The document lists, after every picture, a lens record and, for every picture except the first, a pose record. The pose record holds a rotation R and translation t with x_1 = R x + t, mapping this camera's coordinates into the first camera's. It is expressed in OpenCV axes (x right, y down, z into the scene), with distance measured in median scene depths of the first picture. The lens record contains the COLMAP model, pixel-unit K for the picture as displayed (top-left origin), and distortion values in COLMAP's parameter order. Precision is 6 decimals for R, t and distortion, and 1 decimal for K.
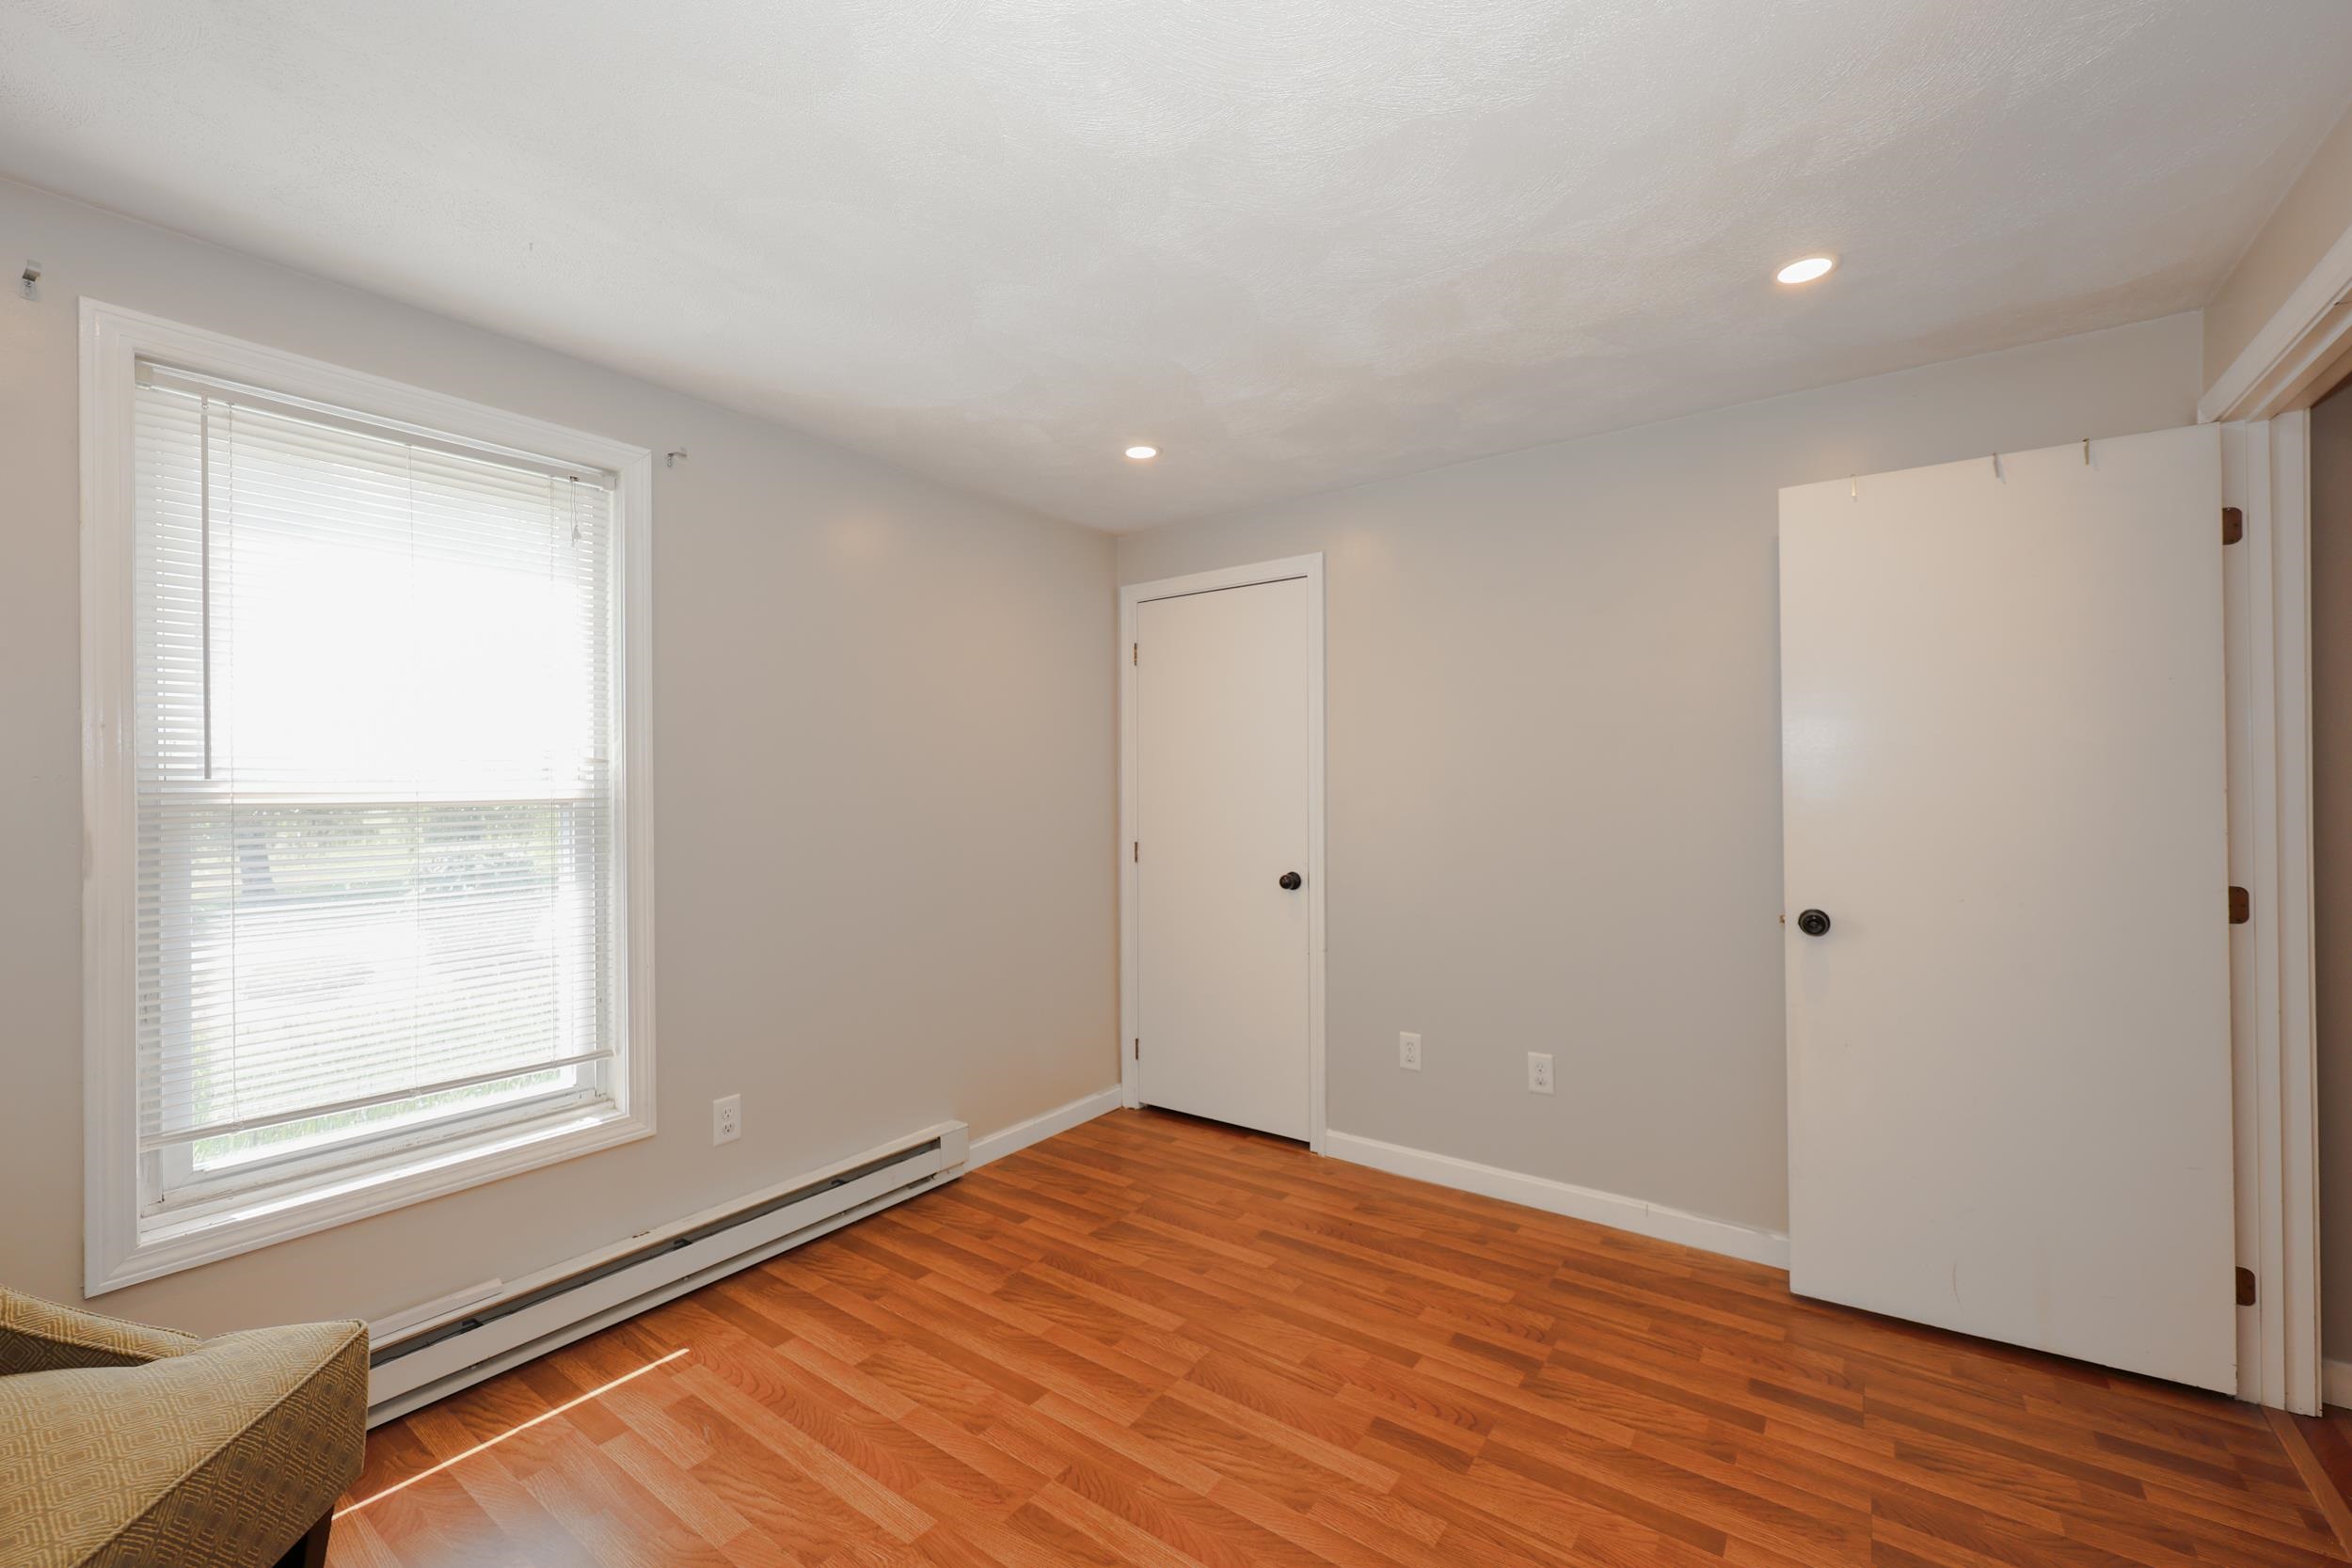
lens RADIAL K [[961.1, 0, 1171.5], [0, 961.1, 782.3], [0, 0, 1]] dist [0.002852, 0.000268]
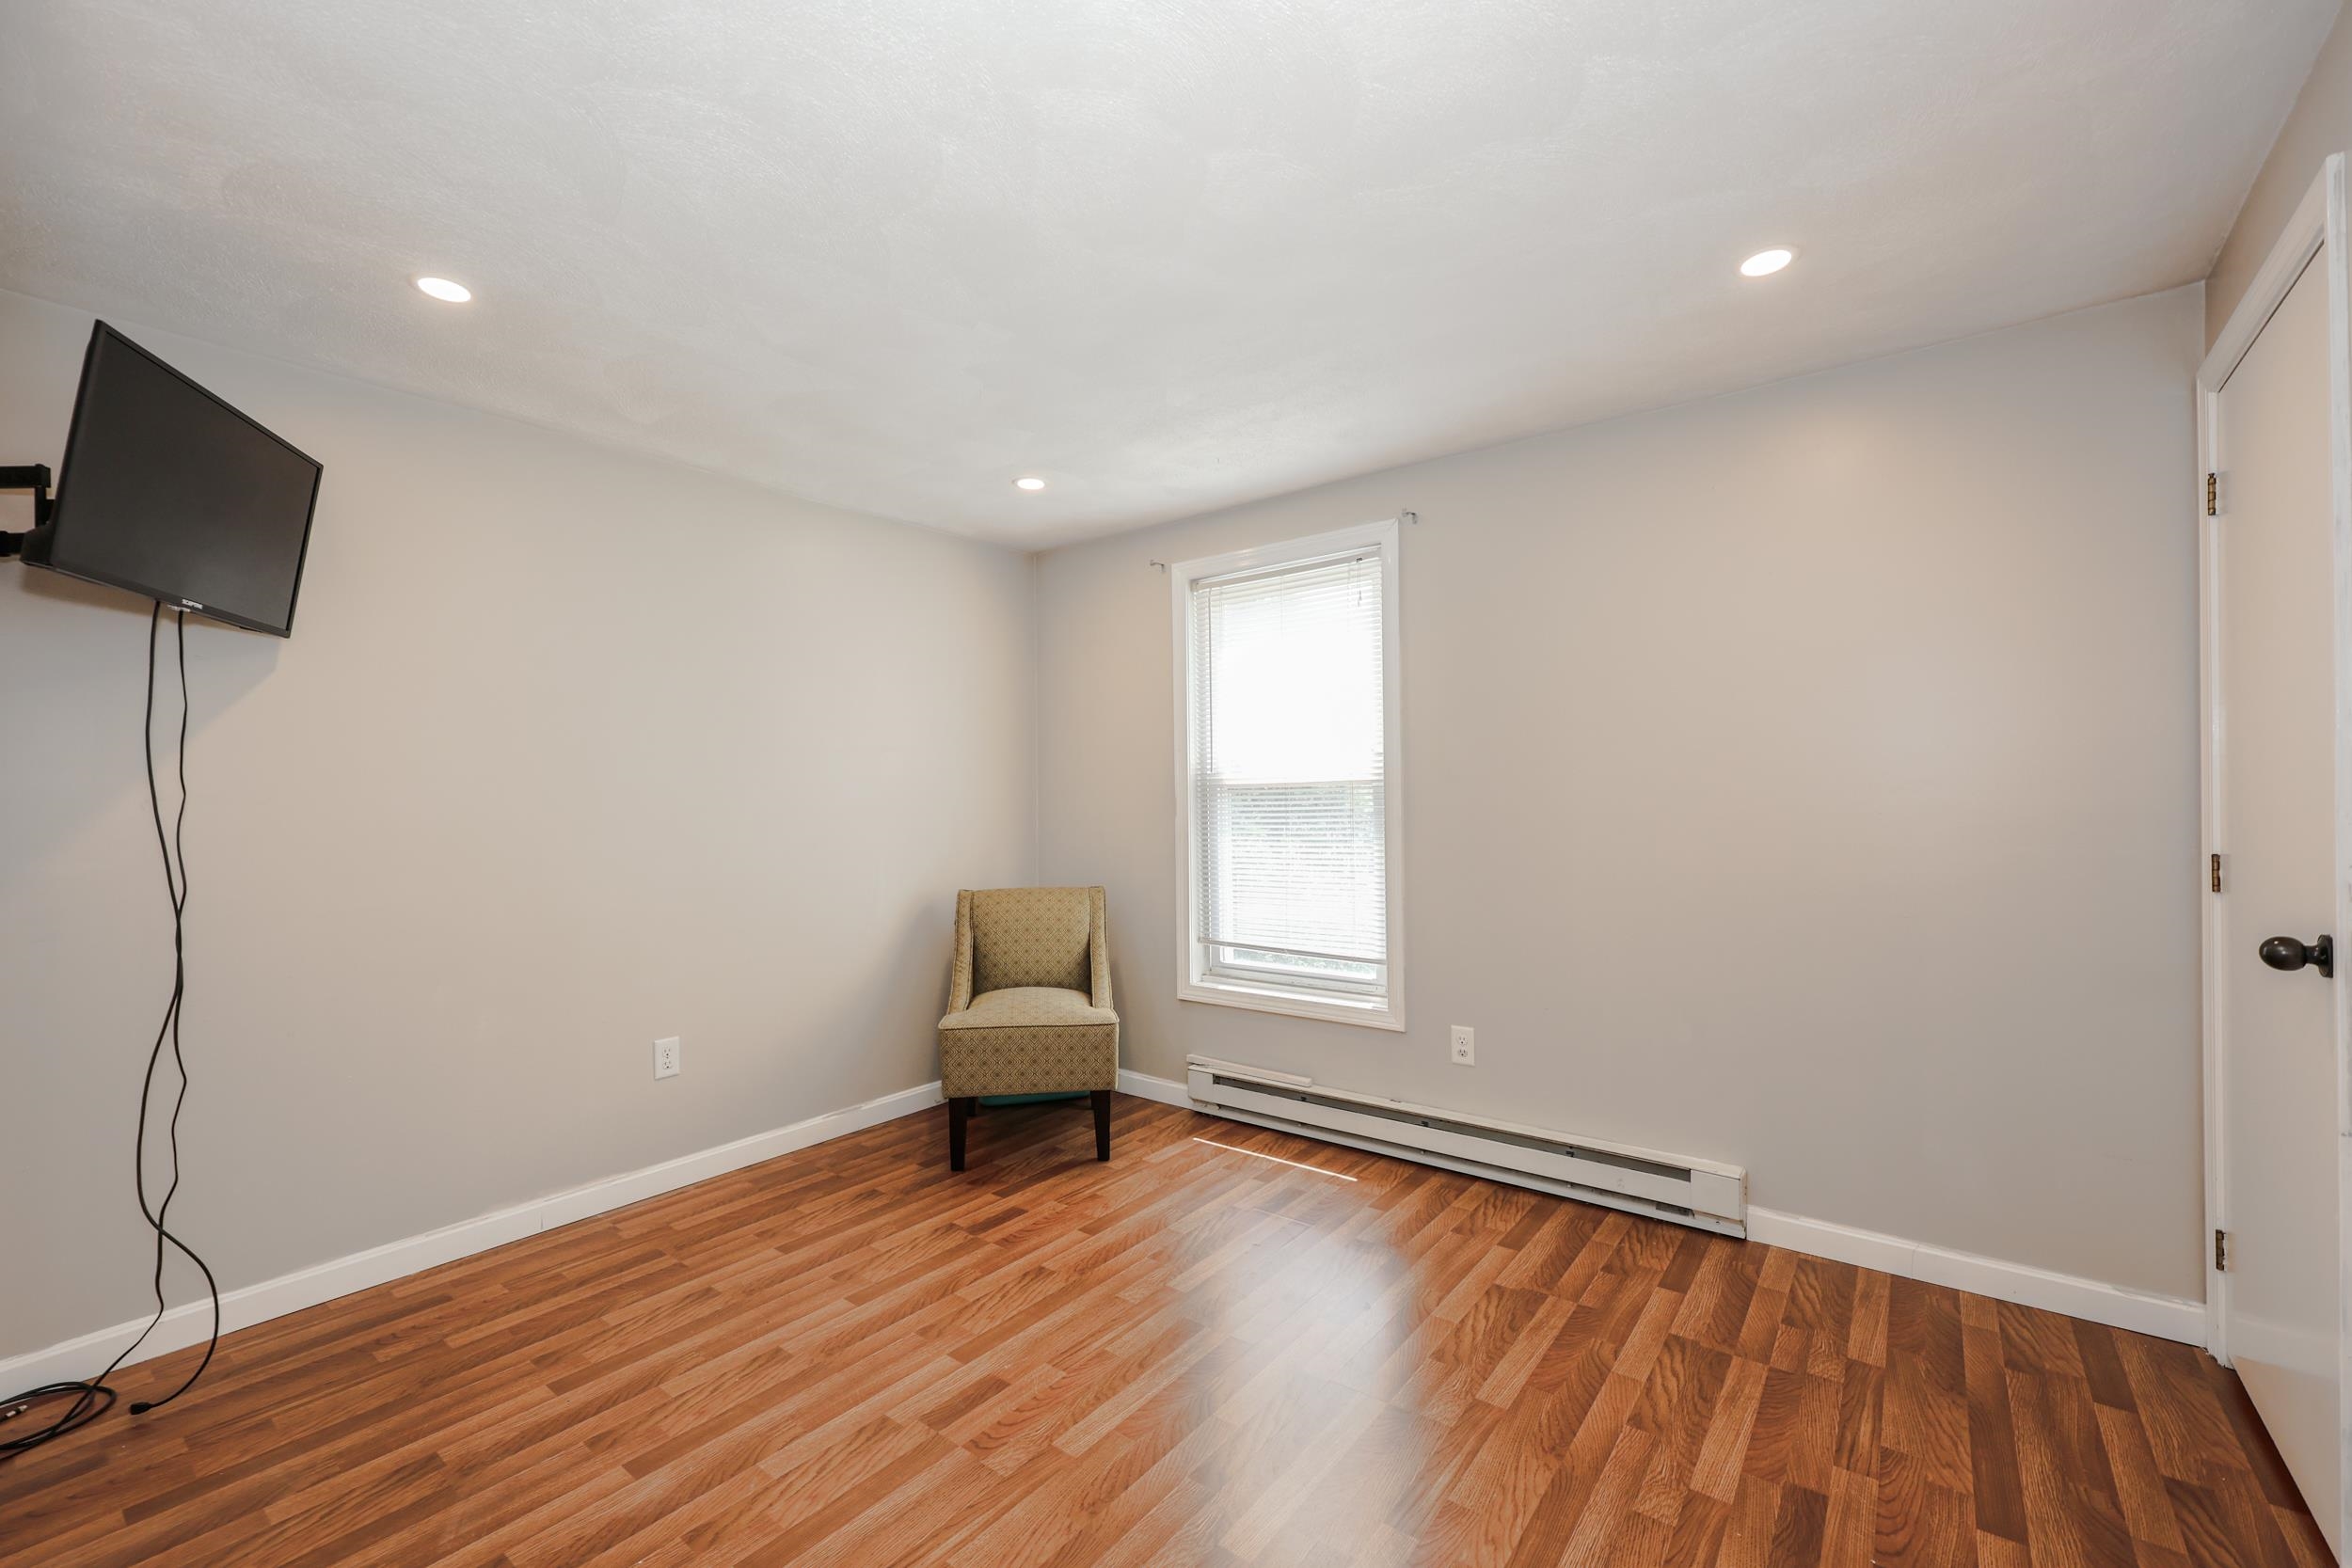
lens RADIAL K [[978.9, 0, 1176.0], [0, 978.9, 784.0], [0, 0, 1]] dist [0.001592, 0.000001]
pose [[-0.025224, -0.010671, -0.999625, 0.783092], [0.016404, 0.999804, -0.011087, 0.032229], [0.999547, -0.016678, -0.025044, 0.686389]]
